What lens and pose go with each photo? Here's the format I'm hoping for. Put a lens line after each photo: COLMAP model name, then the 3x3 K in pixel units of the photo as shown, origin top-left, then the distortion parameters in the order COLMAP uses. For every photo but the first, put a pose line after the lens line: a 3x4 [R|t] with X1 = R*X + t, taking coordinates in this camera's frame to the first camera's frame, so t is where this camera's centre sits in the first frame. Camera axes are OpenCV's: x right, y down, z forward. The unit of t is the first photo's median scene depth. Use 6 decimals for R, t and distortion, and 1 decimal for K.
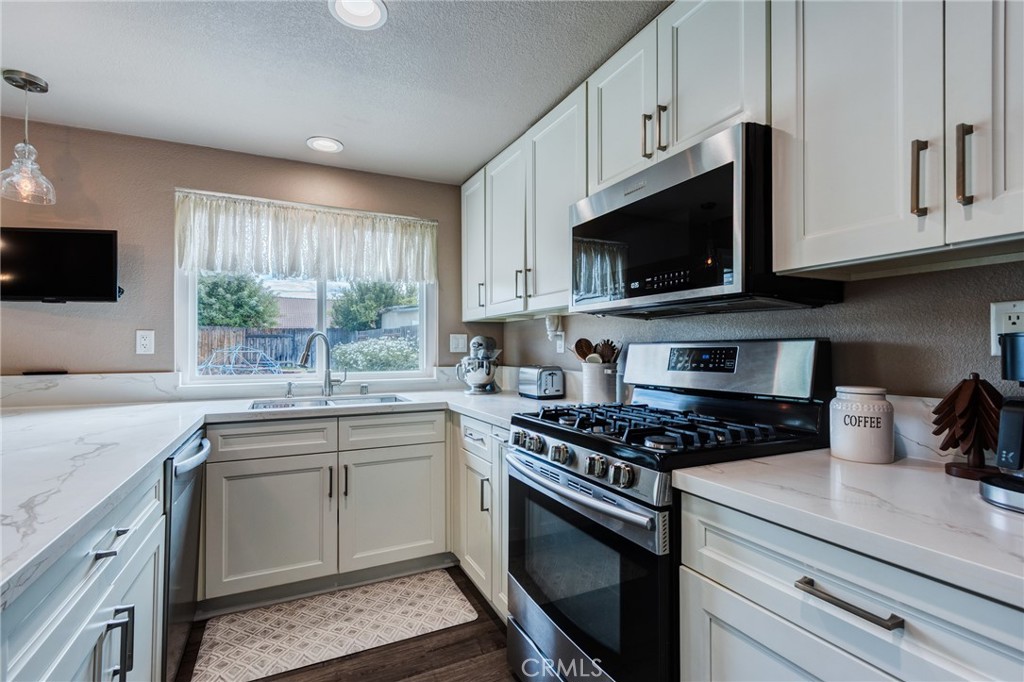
lens RADIAL K [[464.2, 0, 500.3], [0, 464.2, 346.4], [0, 0, 1]] dist [0.009304, -0.004062]
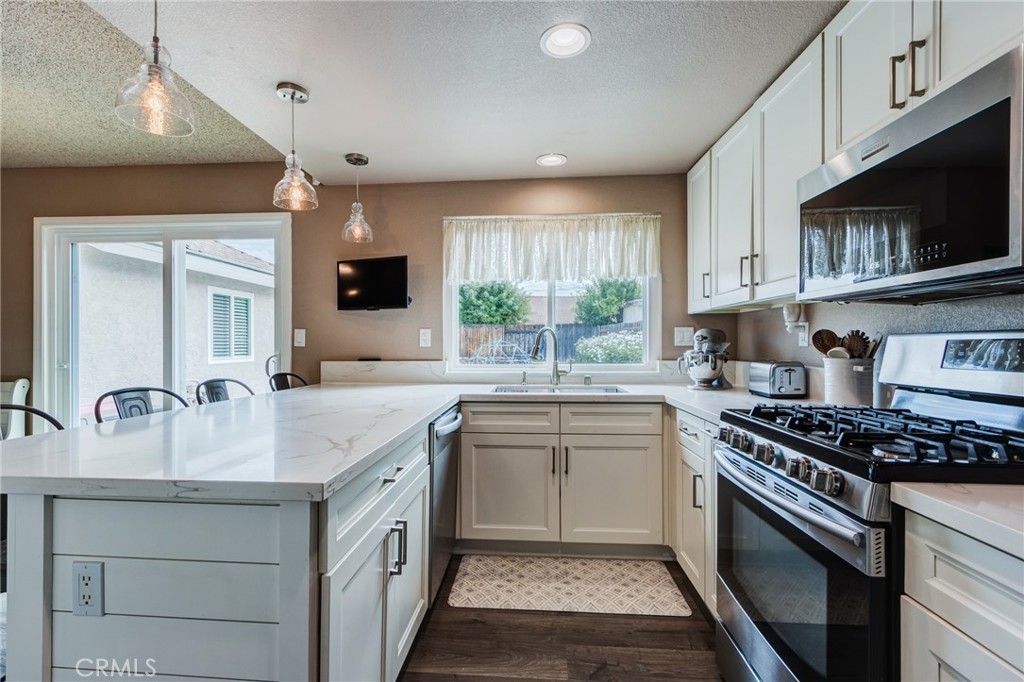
lens RADIAL K [[464.2, 0, 502.0], [0, 464.2, 345.5], [0, 0, 1]] dist [0.009304, -0.004062]
pose [[0.872839, 0.000784, -0.488008, 0.078268], [0.004485, 0.999944, 0.009629, 0.001402], [0.487988, -0.010593, 0.872786, -0.046849]]
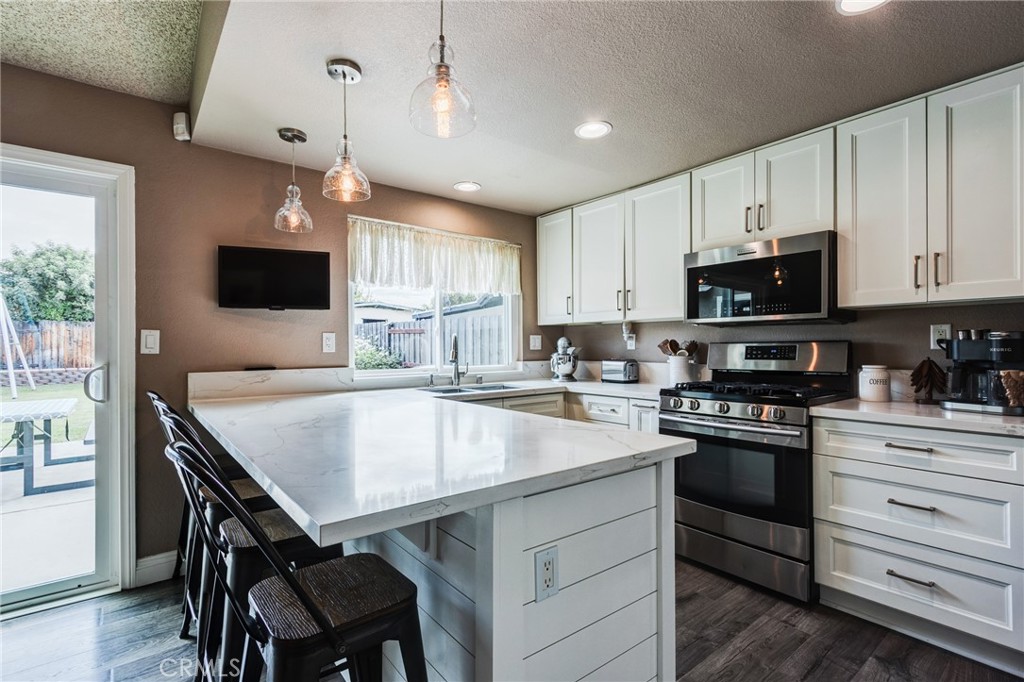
lens RADIAL K [[464.2, 0, 519.5], [0, 464.2, 348.7], [0, 0, 1]] dist [0.009304, -0.004062]
pose [[0.973177, -0.004655, 0.230010, -0.631106], [0.002344, 0.999944, 0.010320, -0.004977], [-0.230045, -0.009504, 0.973134, -0.322337]]
